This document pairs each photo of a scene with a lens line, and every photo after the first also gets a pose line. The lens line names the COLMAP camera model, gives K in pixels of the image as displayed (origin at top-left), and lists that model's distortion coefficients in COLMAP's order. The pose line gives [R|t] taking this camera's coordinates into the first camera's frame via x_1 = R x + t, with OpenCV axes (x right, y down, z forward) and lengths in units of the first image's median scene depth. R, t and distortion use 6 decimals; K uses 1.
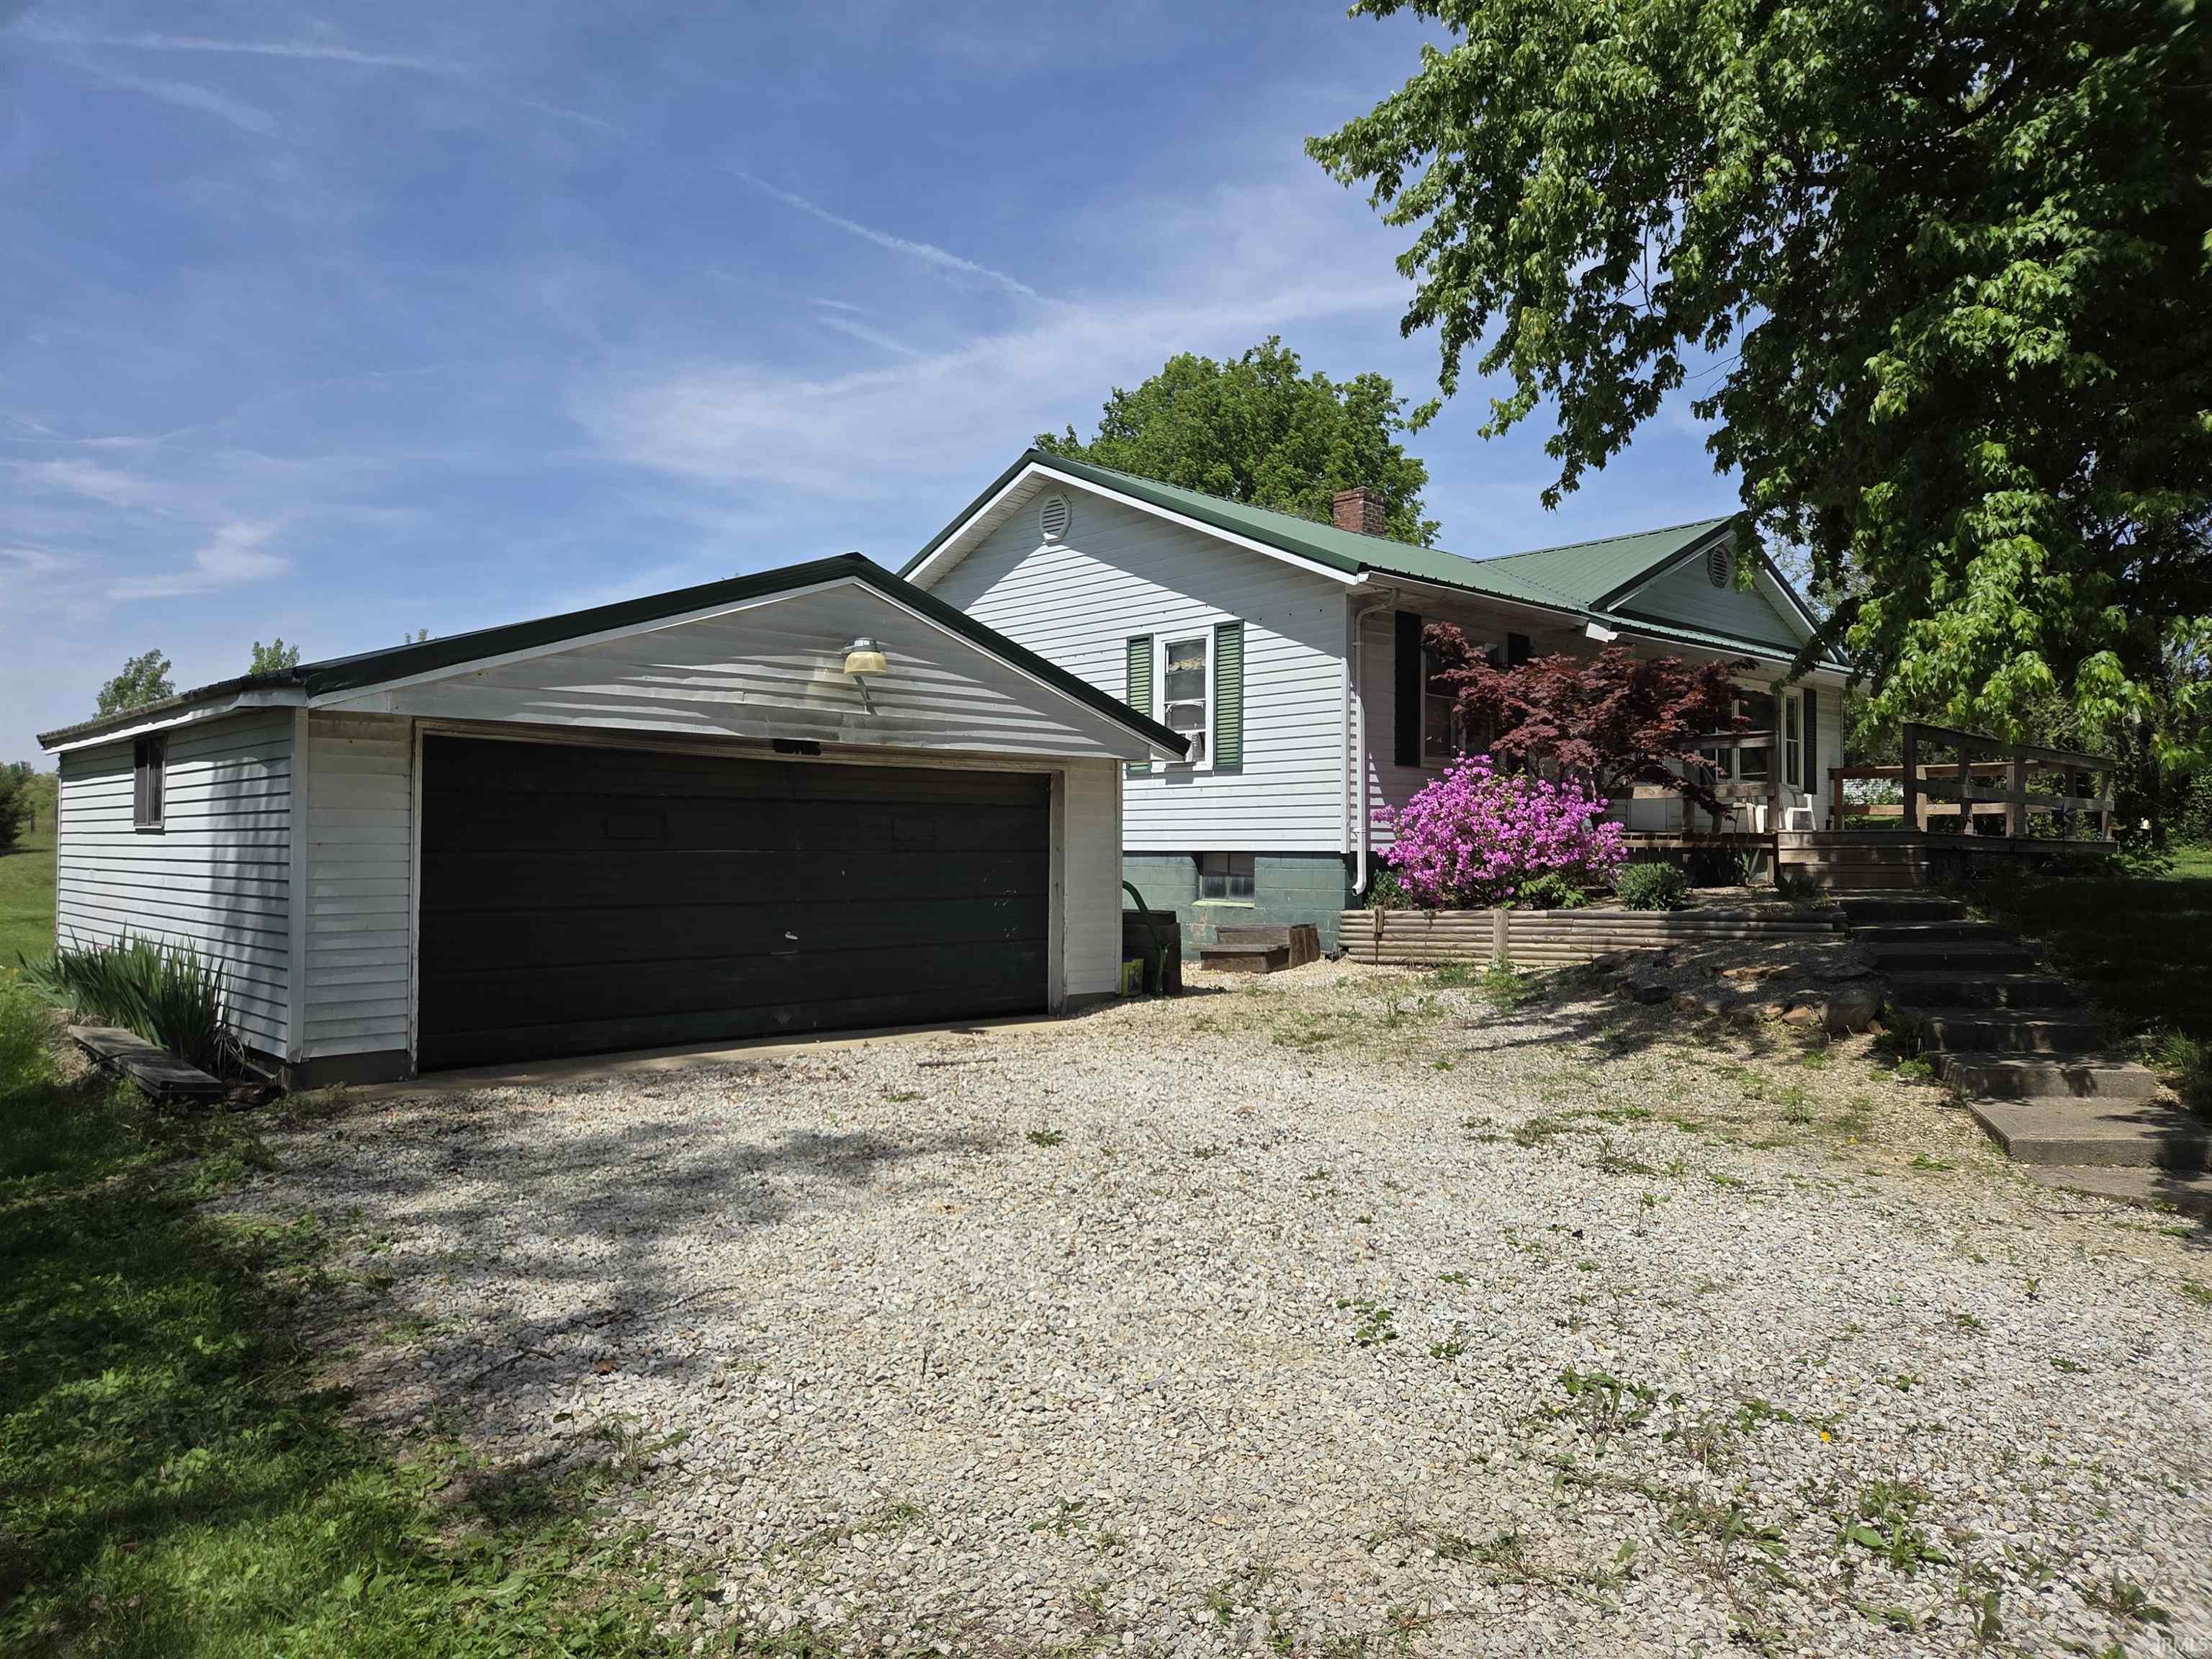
lens RADIAL K [[1453.1, 0, 1106.0], [0, 1453.1, 829.5], [0, 0, 1]] dist [0.040595, 0.001121]
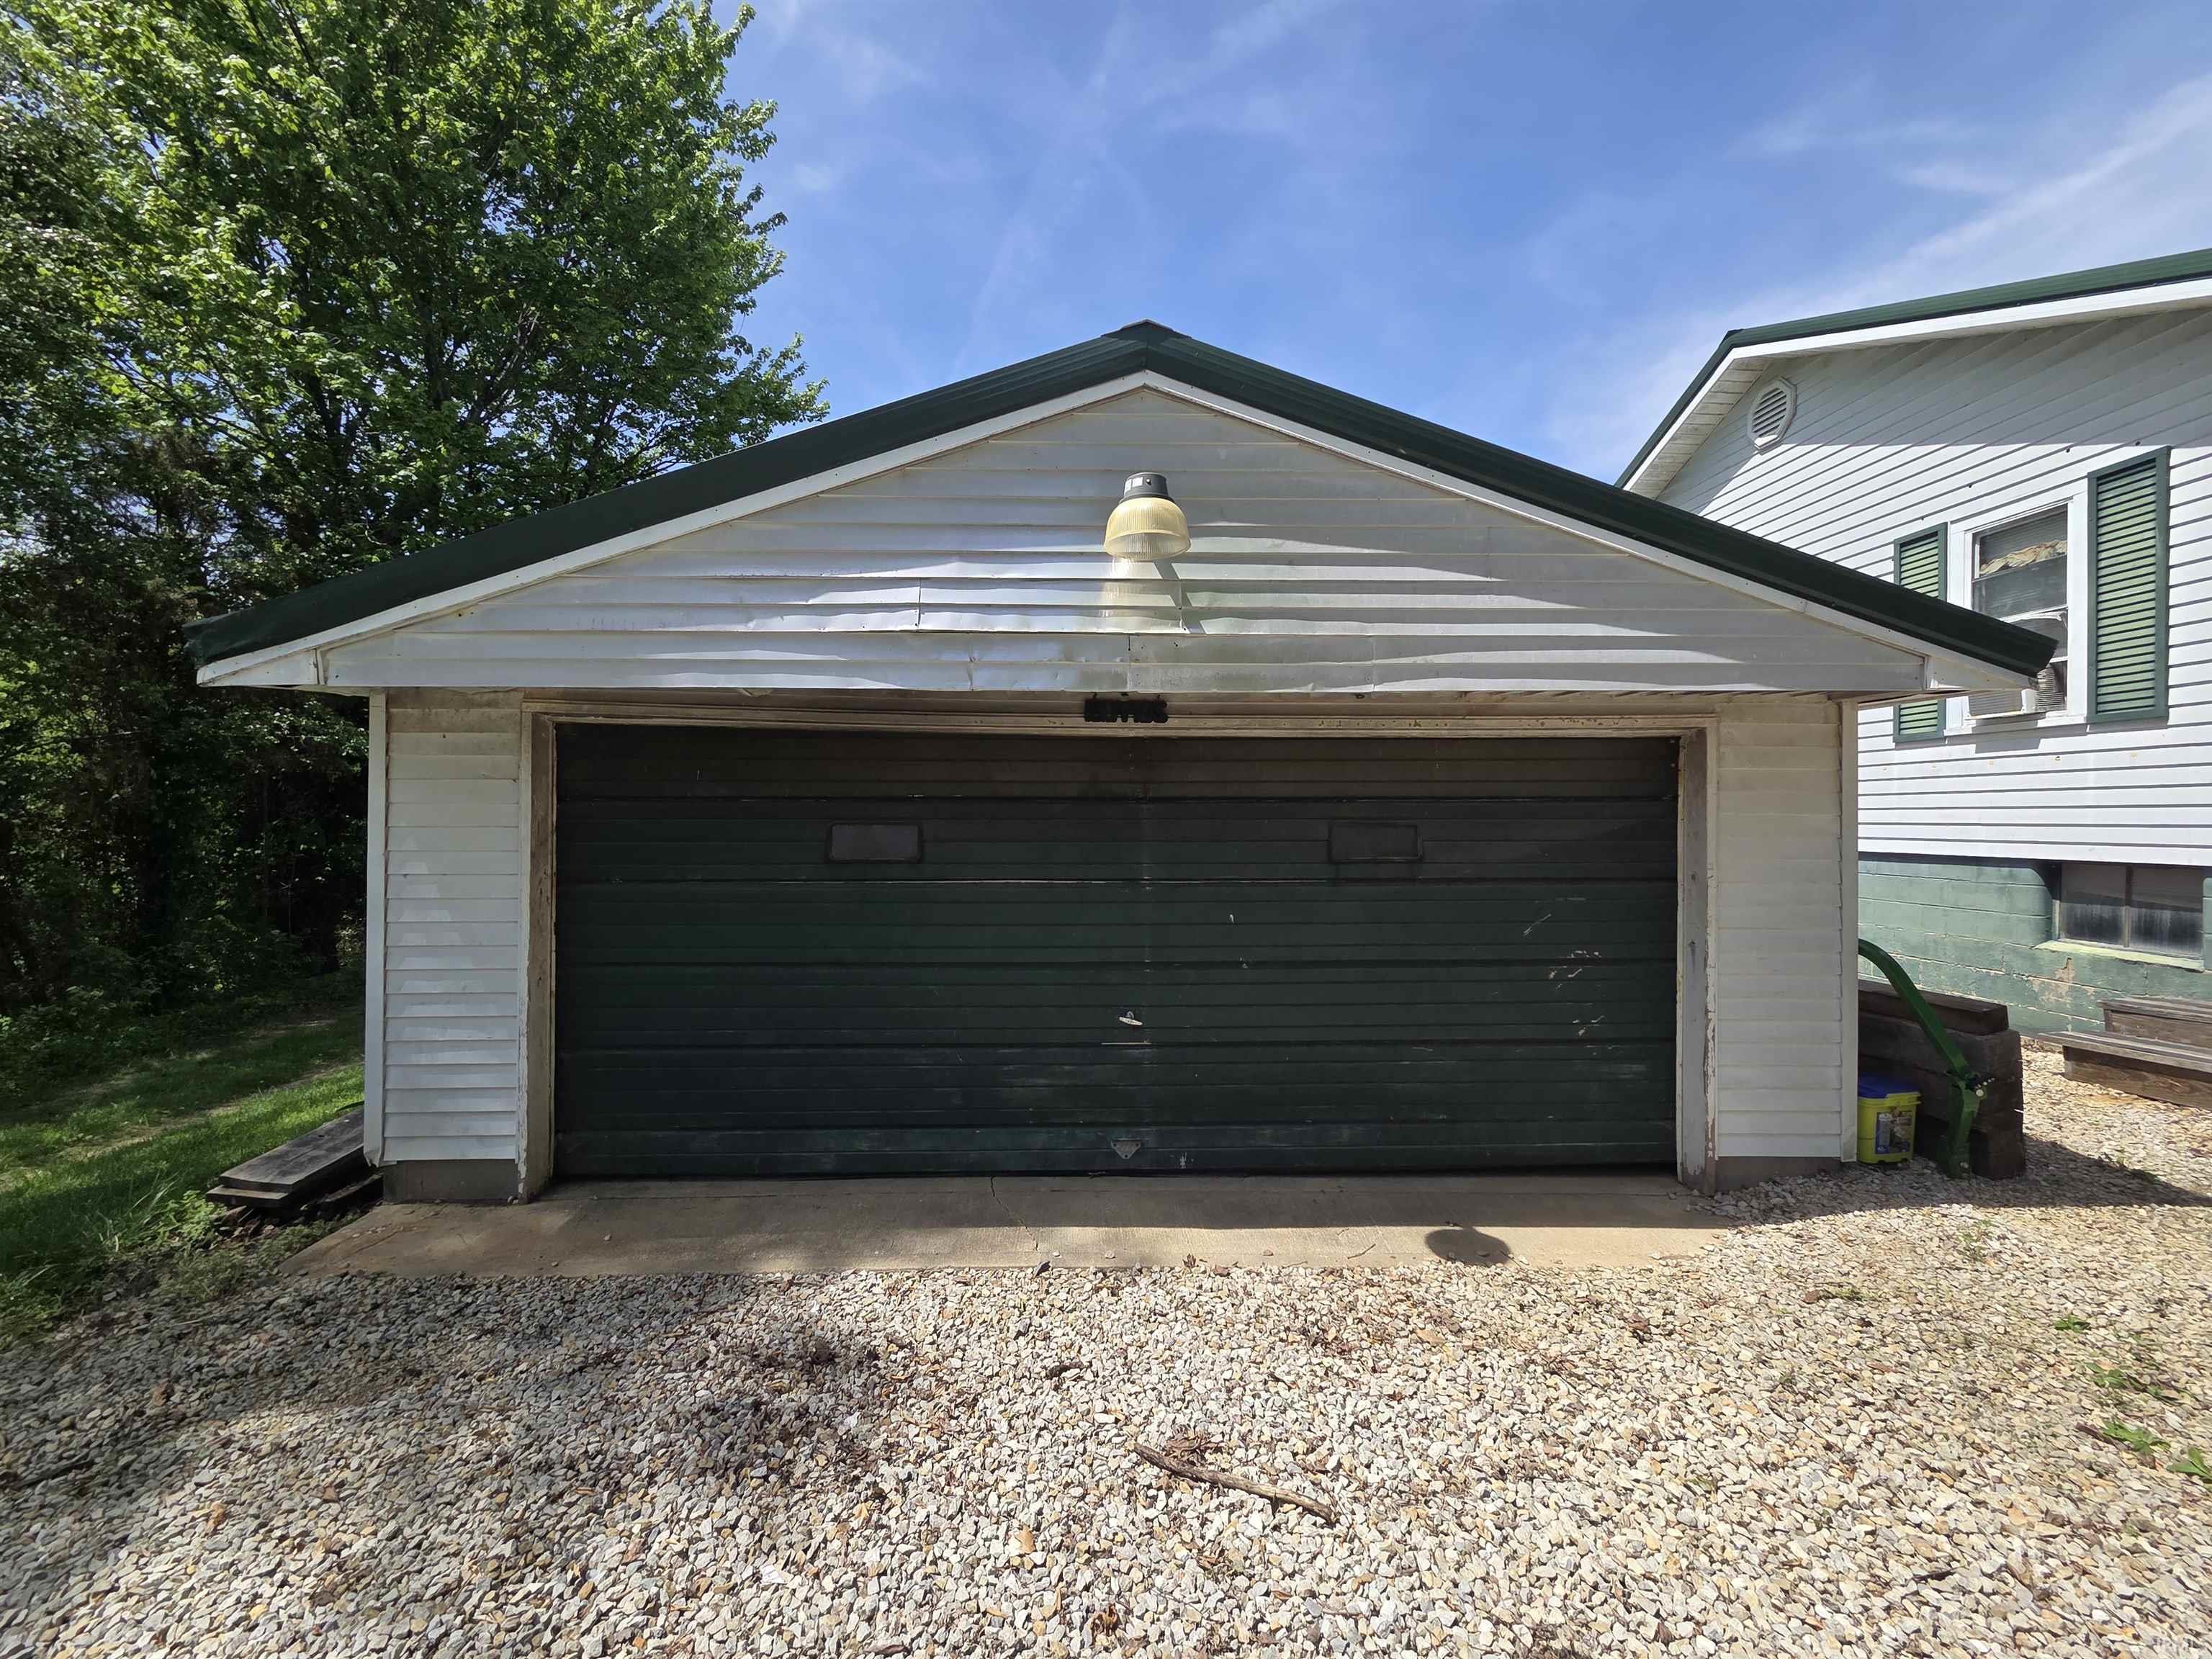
lens RADIAL K [[906.0, 0, 1099.4], [0, 906.0, 815.8], [0, 0, 1]] dist [-0.000935, -0.000369]
pose [[0.747263, -0.005105, -0.664509, 0.019409], [0.011045, 0.999928, 0.004739, -0.010457], [0.664437, -0.010881, 0.747265, 0.492357]]
